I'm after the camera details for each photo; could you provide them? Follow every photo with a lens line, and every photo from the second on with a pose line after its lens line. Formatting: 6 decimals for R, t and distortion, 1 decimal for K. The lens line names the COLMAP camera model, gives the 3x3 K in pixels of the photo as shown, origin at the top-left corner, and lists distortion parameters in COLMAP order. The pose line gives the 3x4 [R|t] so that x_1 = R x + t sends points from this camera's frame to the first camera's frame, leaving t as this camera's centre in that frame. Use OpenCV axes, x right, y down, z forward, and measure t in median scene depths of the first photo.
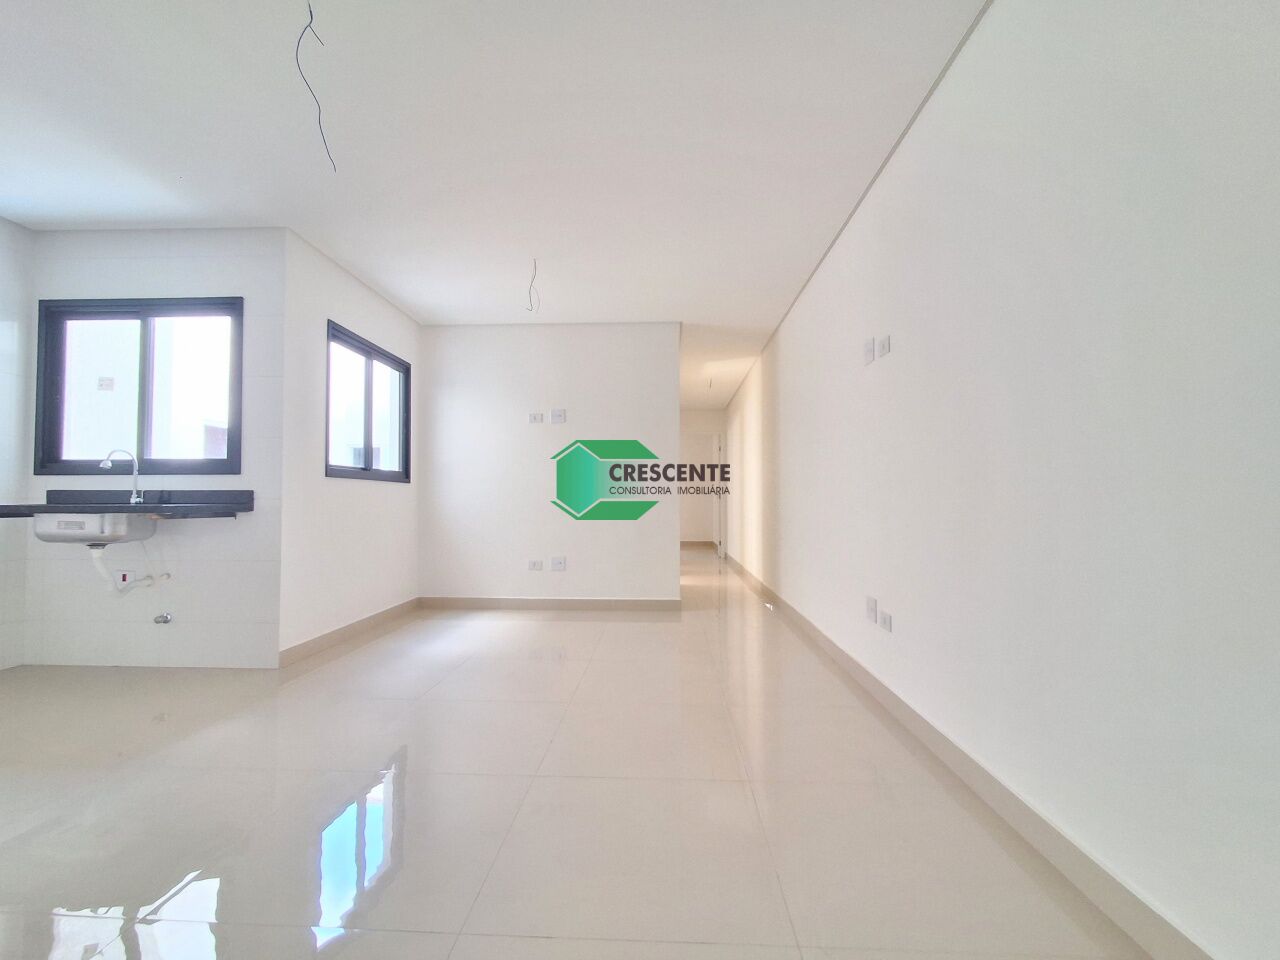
lens RADIAL K [[586.0, 0, 640.0], [0, 586.0, 480.0], [0, 0, 1]] dist [0.002018, 0.000124]
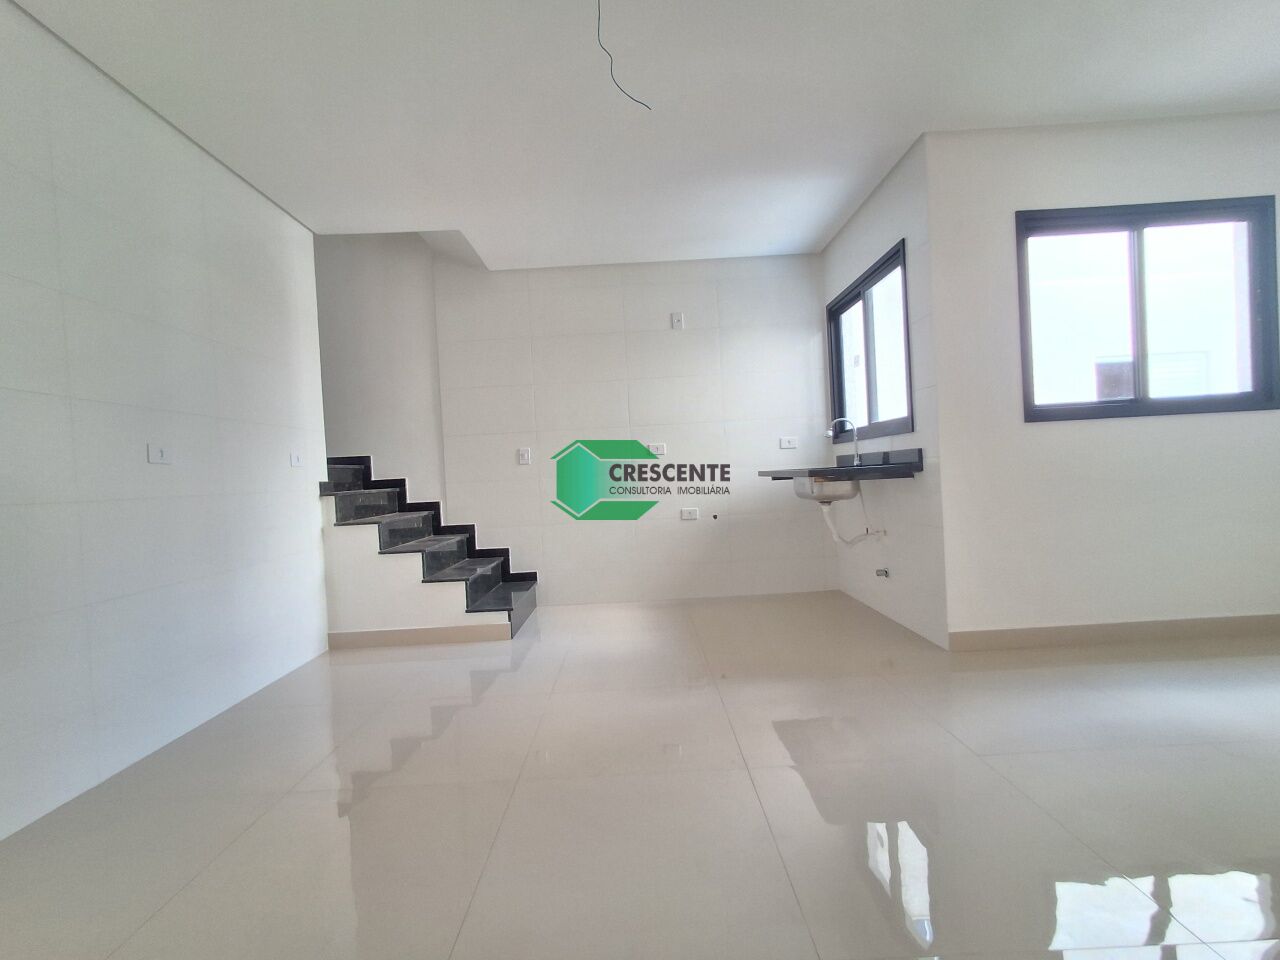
lens RADIAL K [[586.0, 0, 640.0], [0, 586.0, 480.0], [0, 0, 1]] dist [0.002018, 0.000124]
pose [[0.045563, 0.007907, -0.998930, 0.225710], [0.094763, 0.995425, 0.012201, 0.013859], [0.994457, -0.095217, 0.044605, 0.511625]]
